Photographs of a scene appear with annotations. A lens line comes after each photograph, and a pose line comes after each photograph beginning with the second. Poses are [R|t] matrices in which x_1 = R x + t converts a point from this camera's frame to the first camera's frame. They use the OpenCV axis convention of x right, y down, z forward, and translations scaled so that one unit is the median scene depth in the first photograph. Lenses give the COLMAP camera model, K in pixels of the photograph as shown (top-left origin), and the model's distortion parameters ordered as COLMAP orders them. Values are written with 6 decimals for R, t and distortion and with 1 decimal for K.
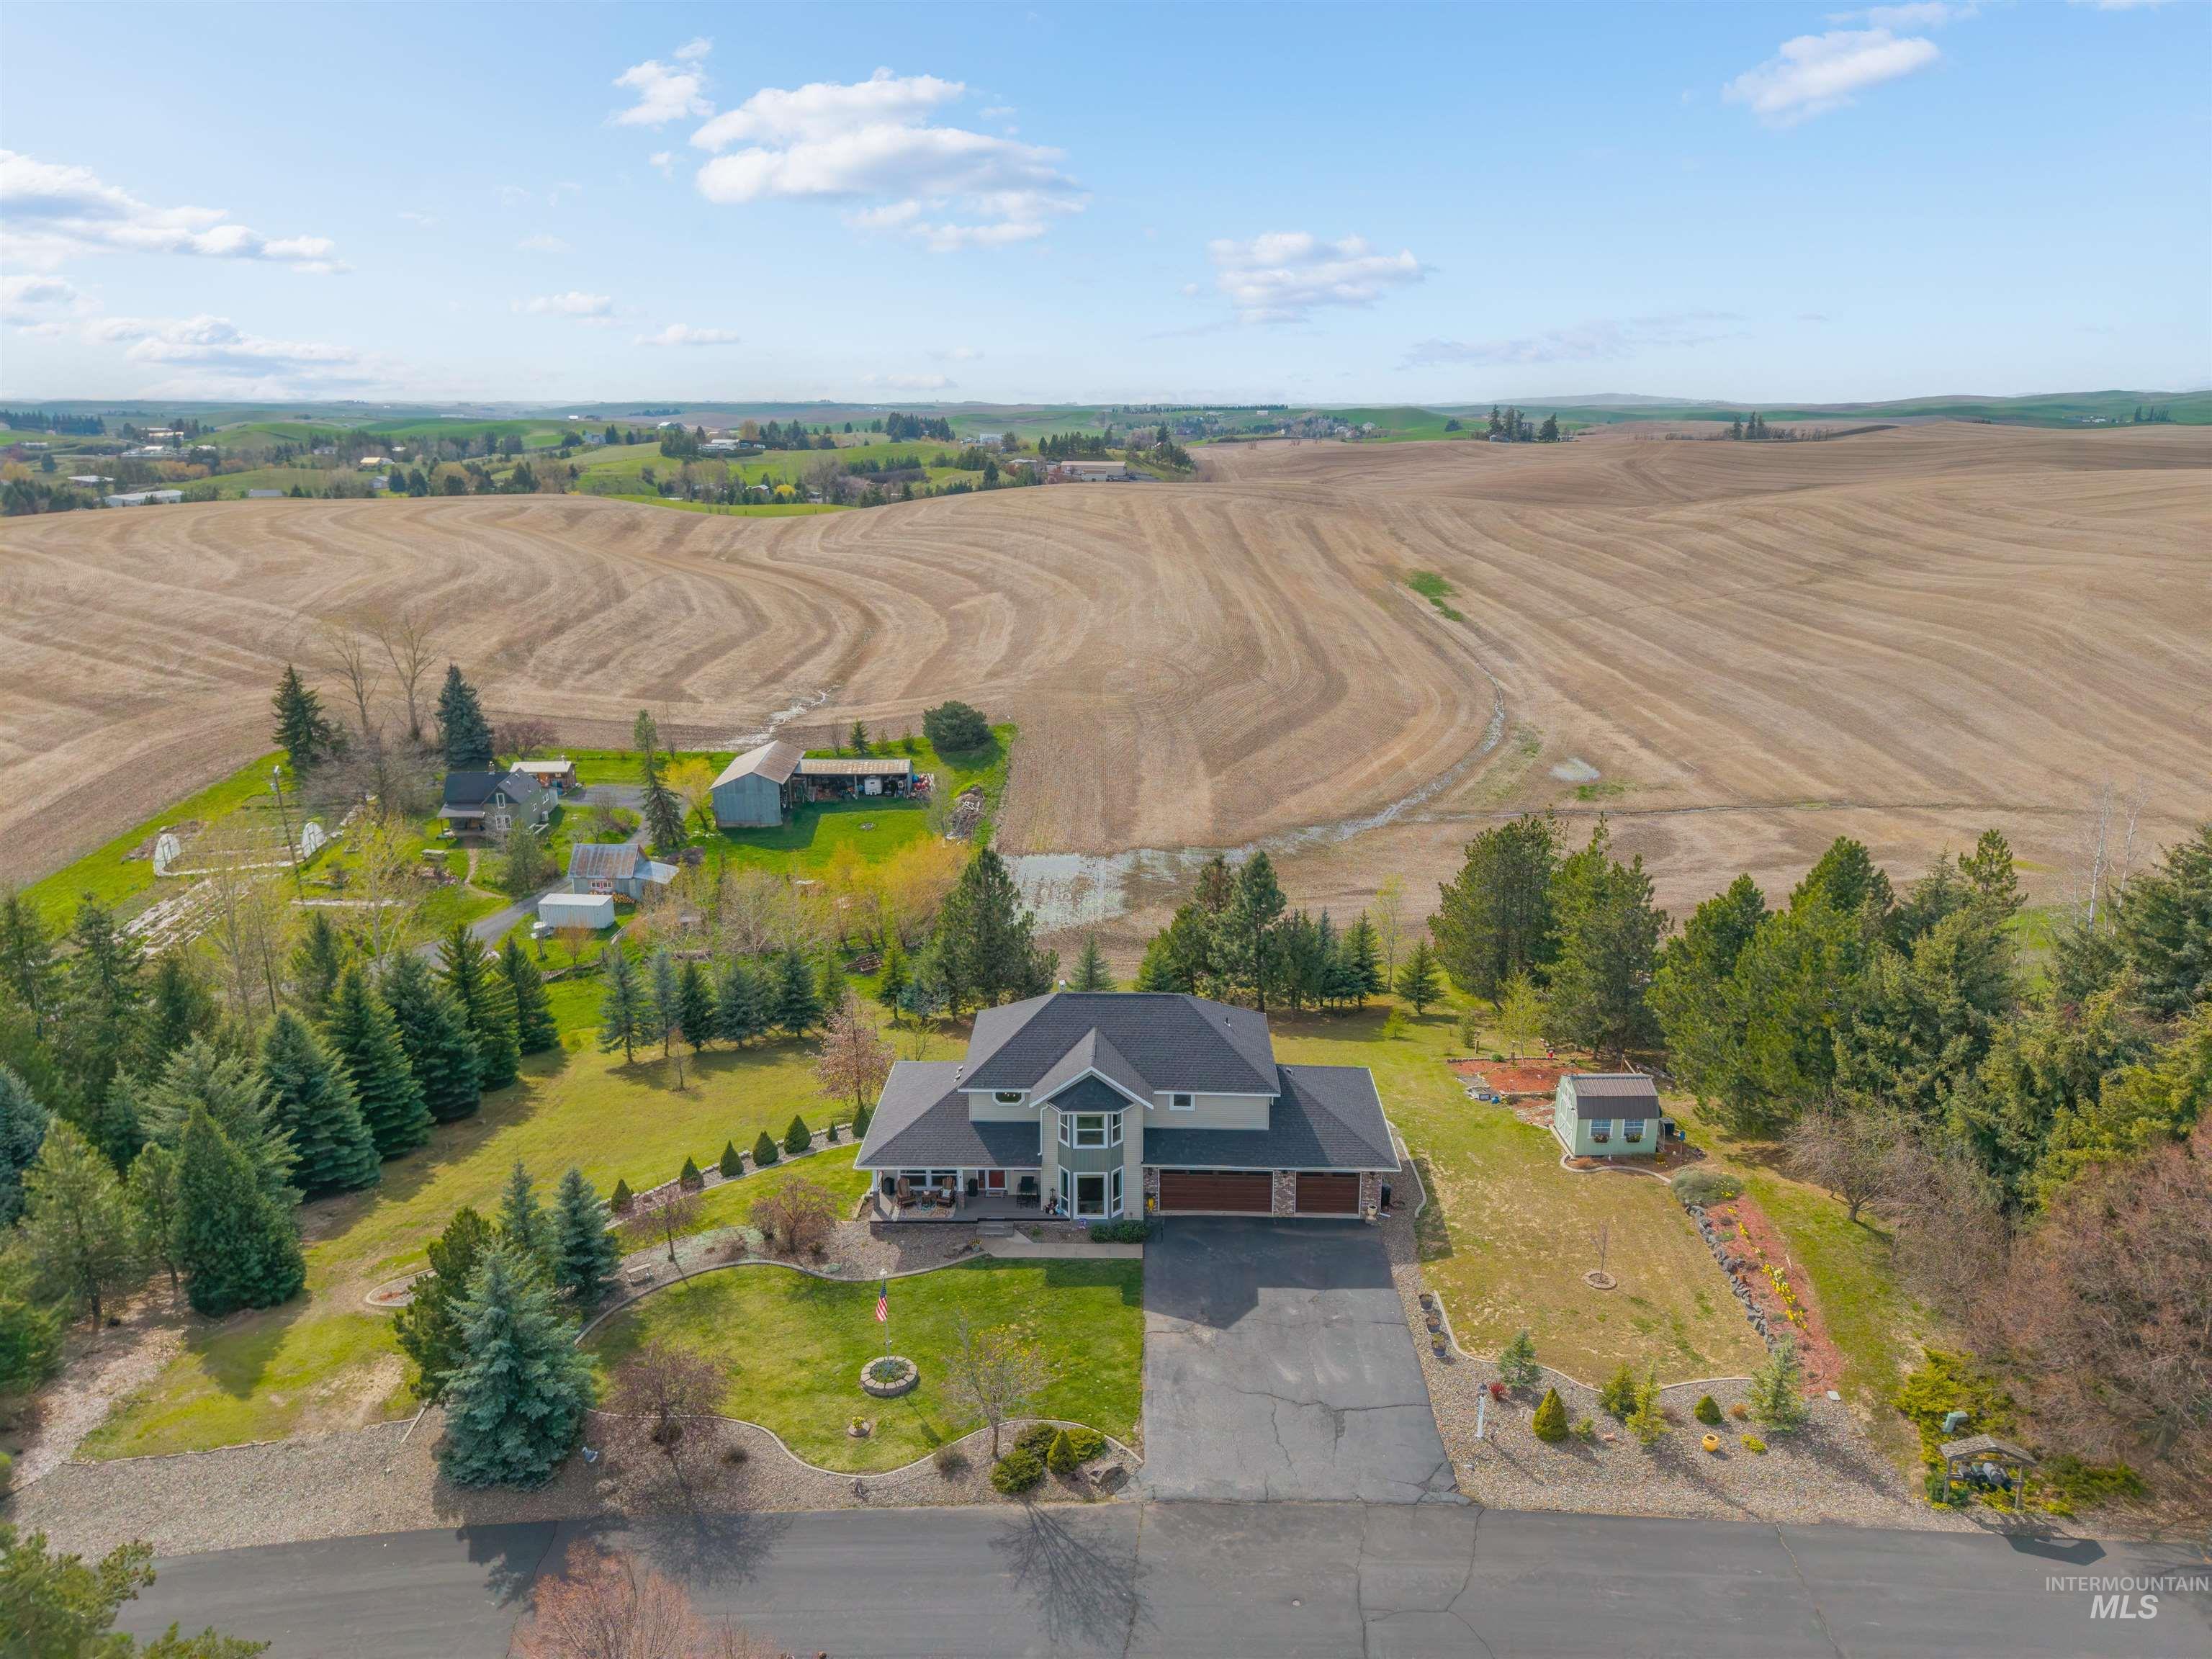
lens RADIAL K [[1484.2, 0, 1113.6], [0, 1484.2, 838.9], [0, 0, 1]] dist [0.025136, -0.024004]
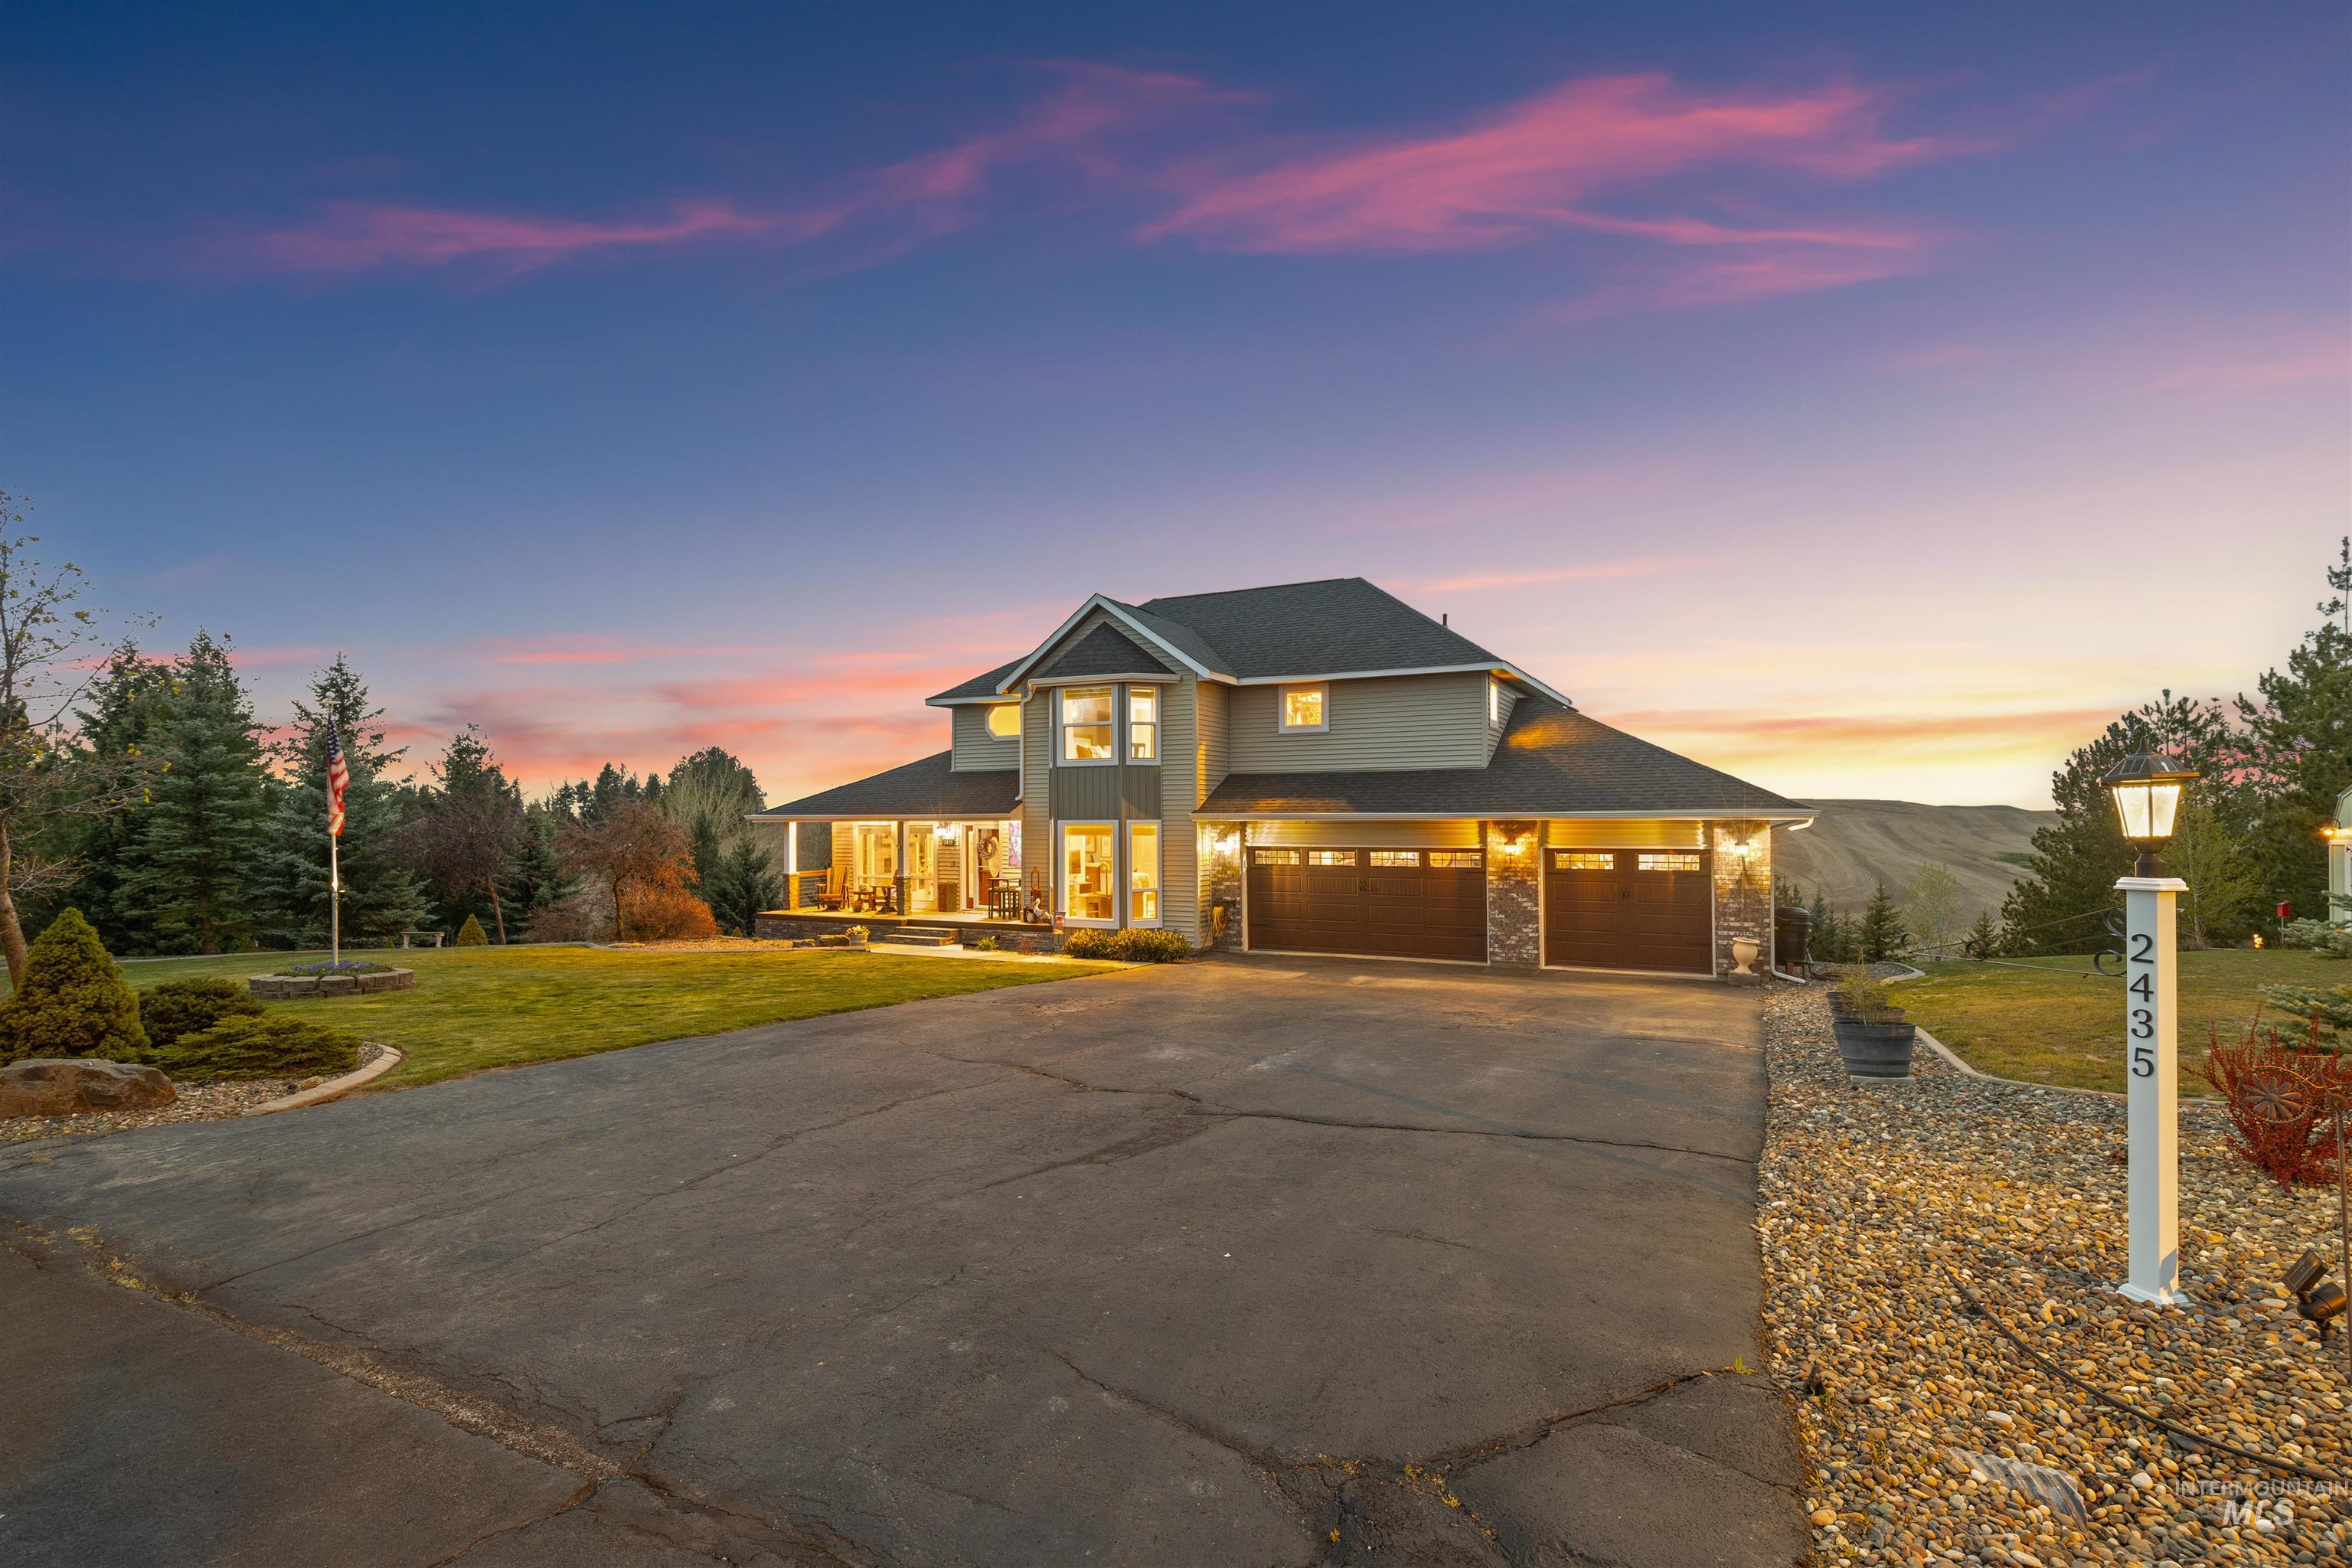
lens RADIAL K [[1095.3, 0, 1183.9], [0, 1095.3, 799.6], [0, 0, 1]] dist [-0.002920, 0.001423]
pose [[0.898759, -0.011148, -0.438301, 0.099531], [-0.119592, 0.955536, -0.269533, 0.181481], [0.421817, 0.294663, 0.857464, 0.408083]]
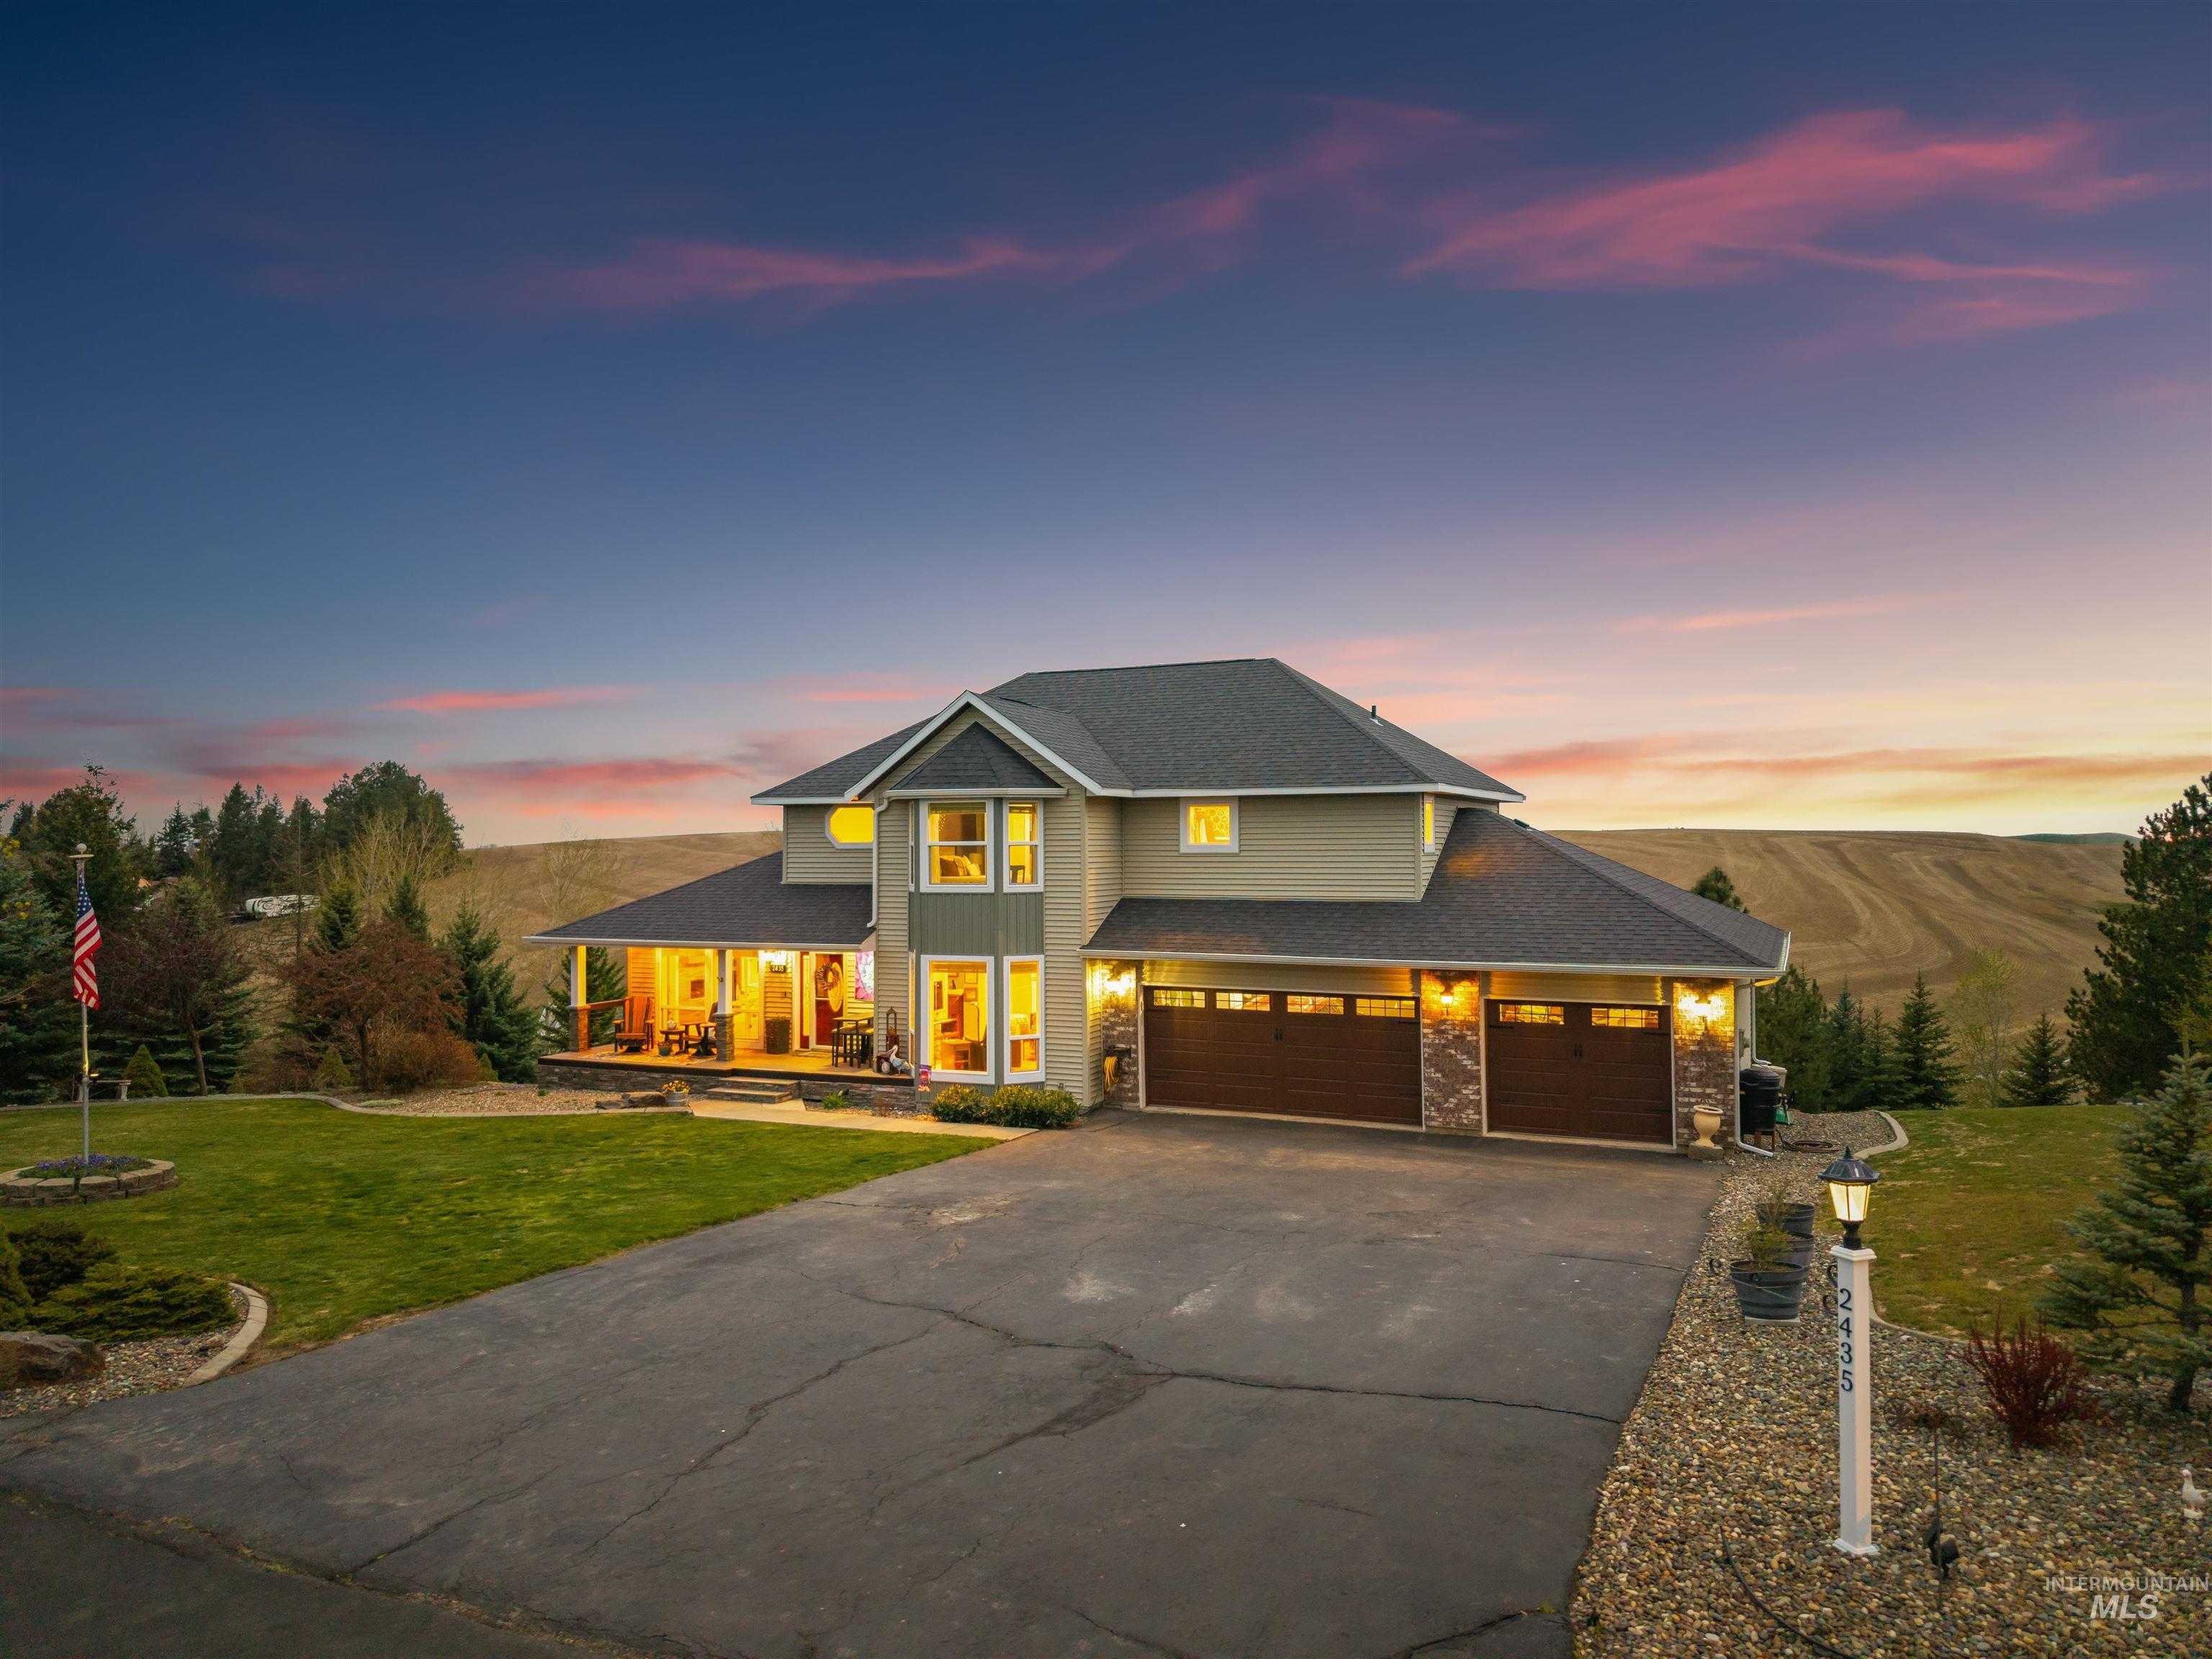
lens RADIAL K [[1484.2, 0, 1107.1], [0, 1484.2, 832.5], [0, 0, 1]] dist [0.025136, -0.024004]
pose [[0.919174, -0.009206, -0.393745, 0.108205], [-0.106136, 0.956953, -0.270141, 0.174186], [0.379282, 0.290097, 0.878629, 0.373926]]
